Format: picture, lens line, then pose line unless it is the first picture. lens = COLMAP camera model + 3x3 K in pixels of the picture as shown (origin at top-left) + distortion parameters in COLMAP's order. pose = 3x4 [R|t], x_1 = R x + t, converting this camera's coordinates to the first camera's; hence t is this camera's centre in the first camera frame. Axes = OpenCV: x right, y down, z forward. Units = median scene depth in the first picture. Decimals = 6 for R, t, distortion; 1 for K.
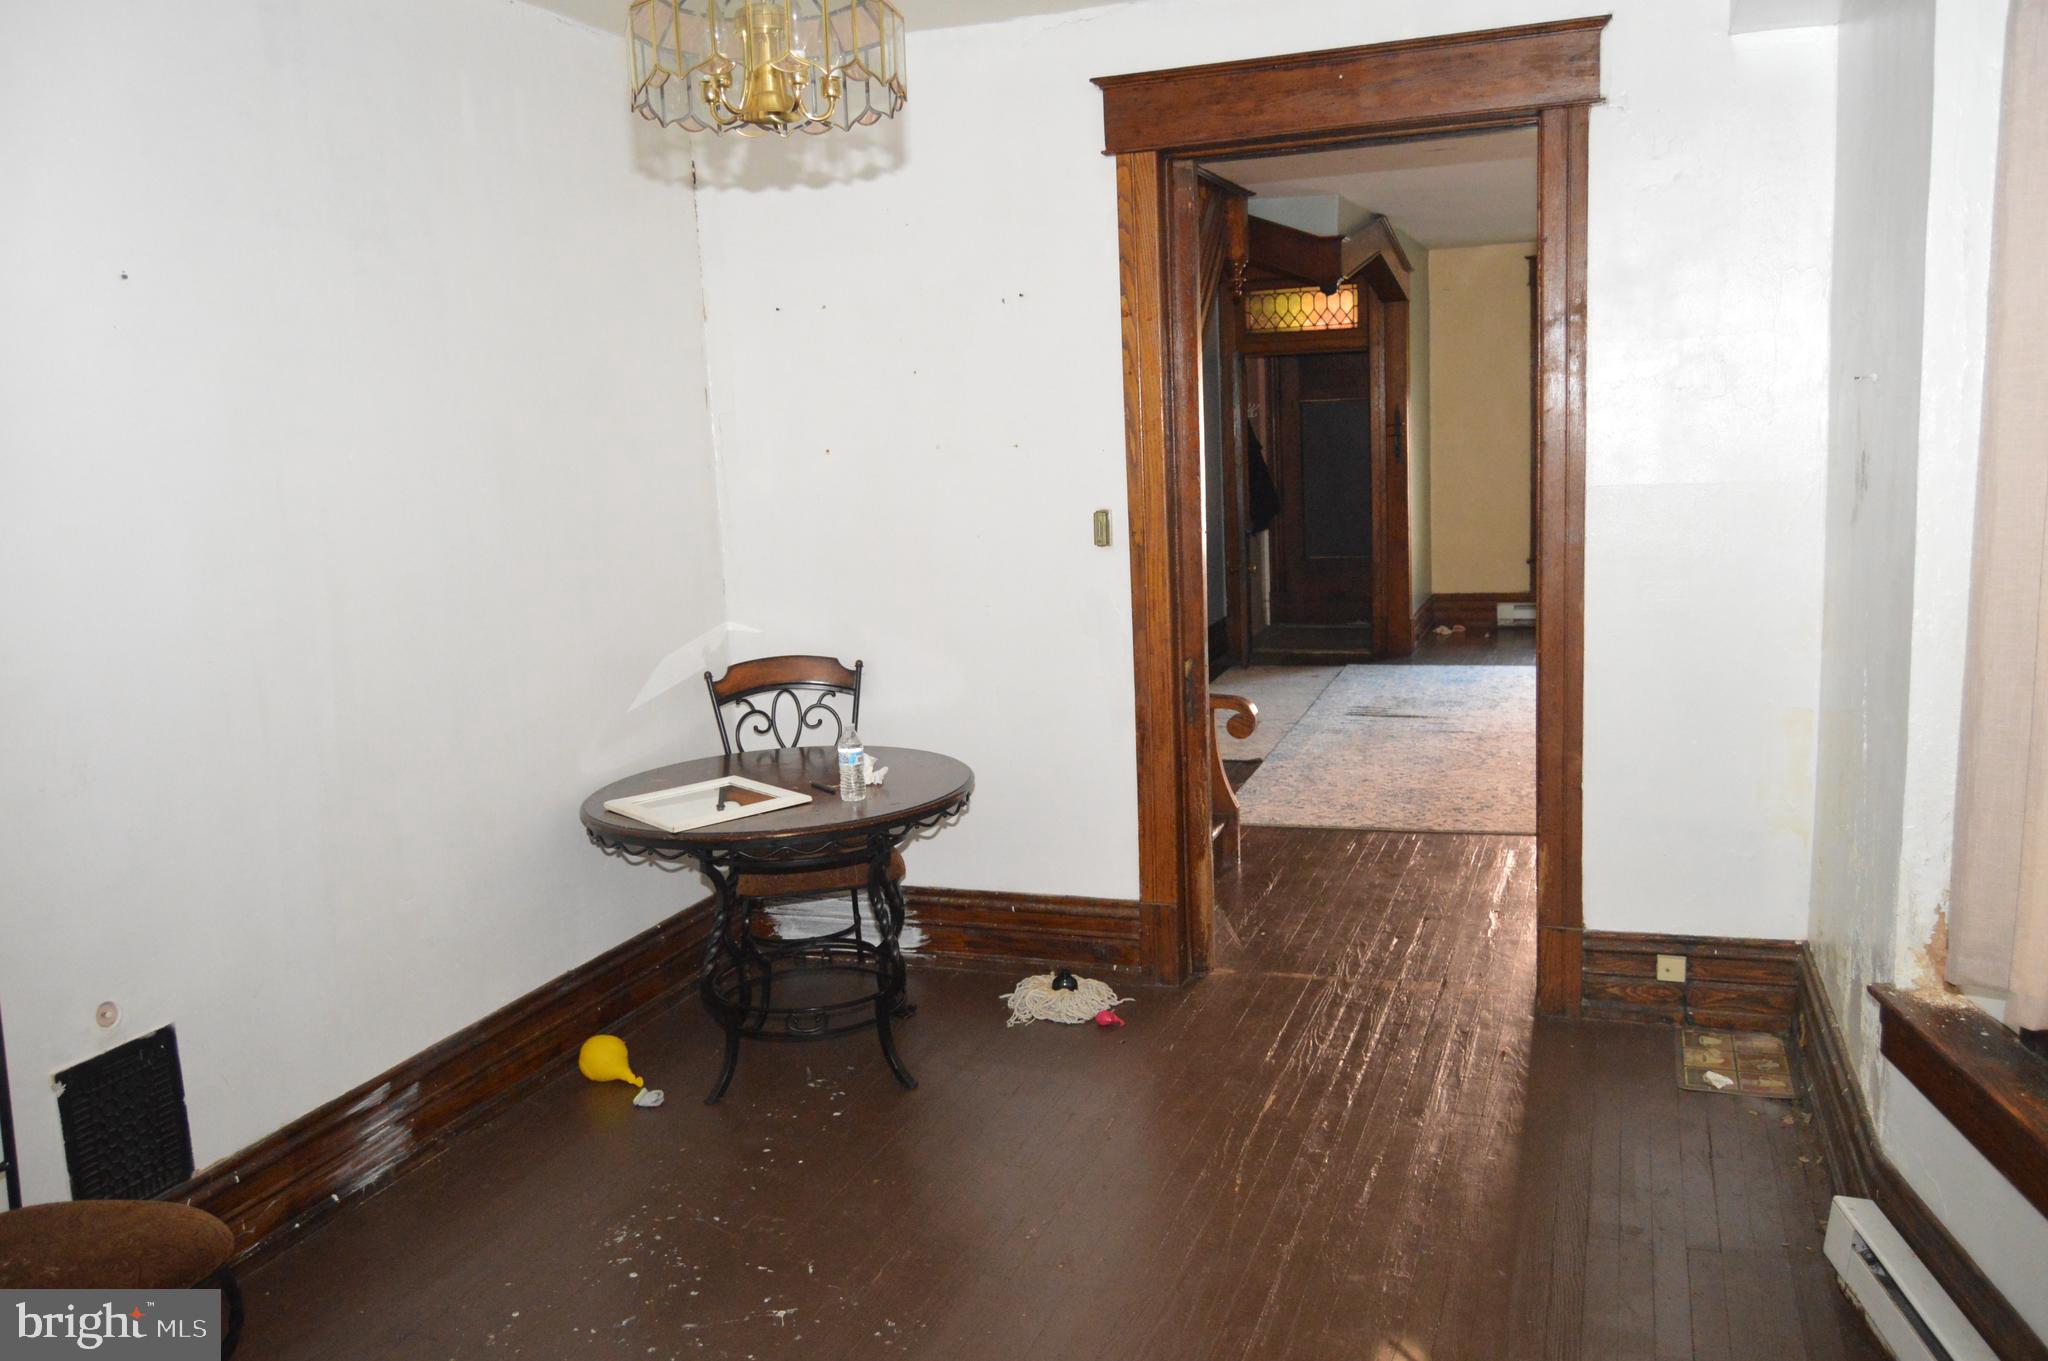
lens RADIAL K [[1607.9, 0, 1026.2], [0, 1607.9, 679.6], [0, 0, 1]] dist [-0.018413, 0.011603]
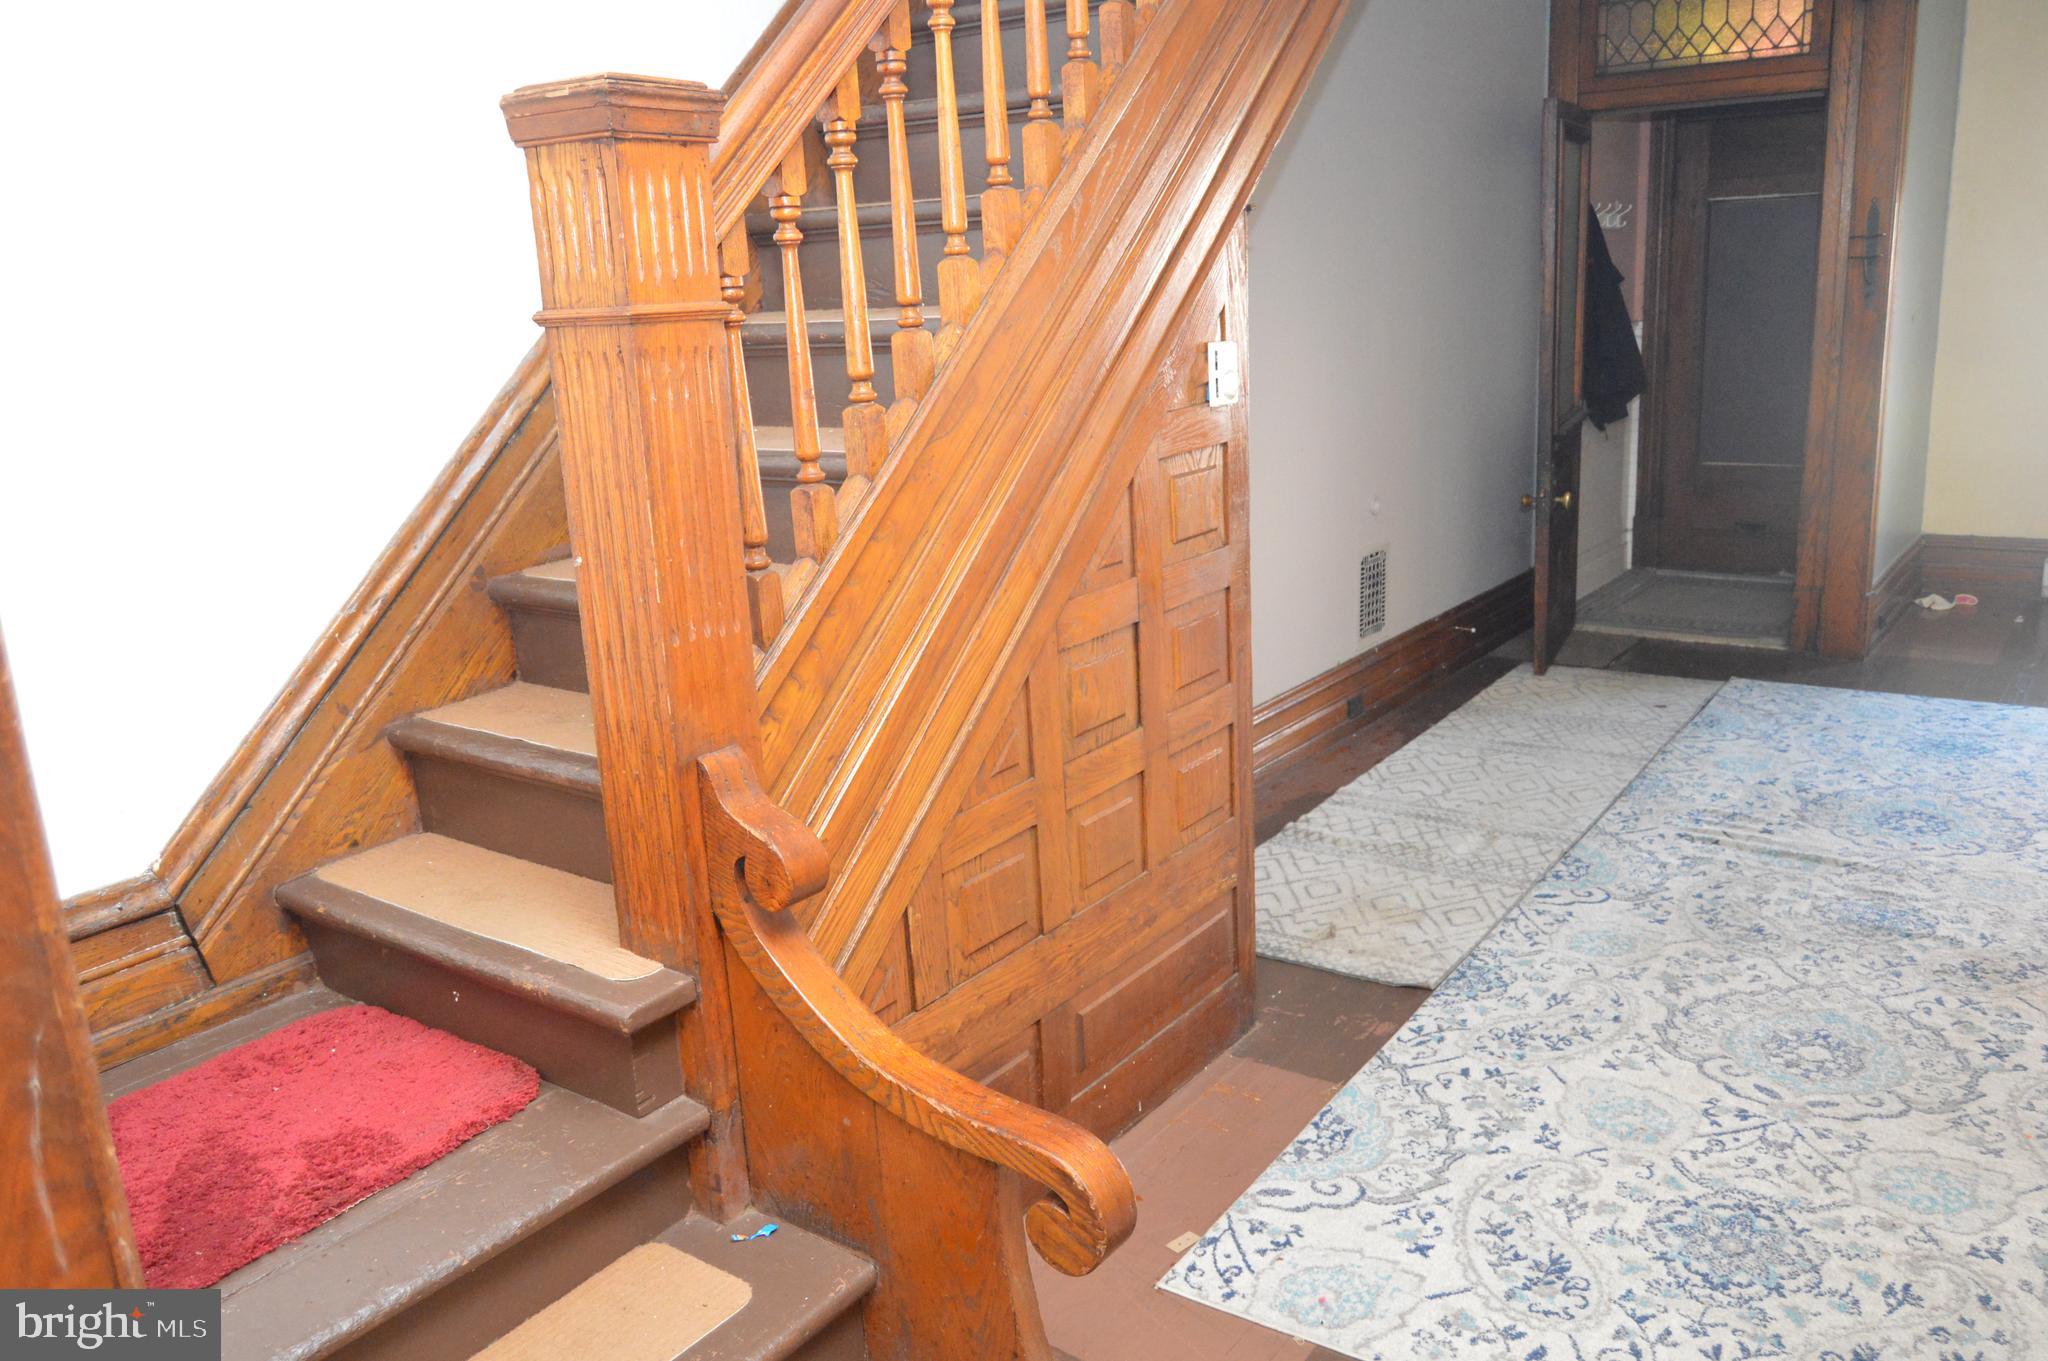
lens RADIAL K [[1607.9, 0, 1018.8], [0, 1607.9, 679.4], [0, 0, 1]] dist [-0.018413, 0.011603]
pose [[0.961246, 0.069094, -0.266895, 0.107774], [-0.040753, 0.993062, 0.110306, -0.058584], [0.272665, -0.095154, 0.957392, 0.390555]]
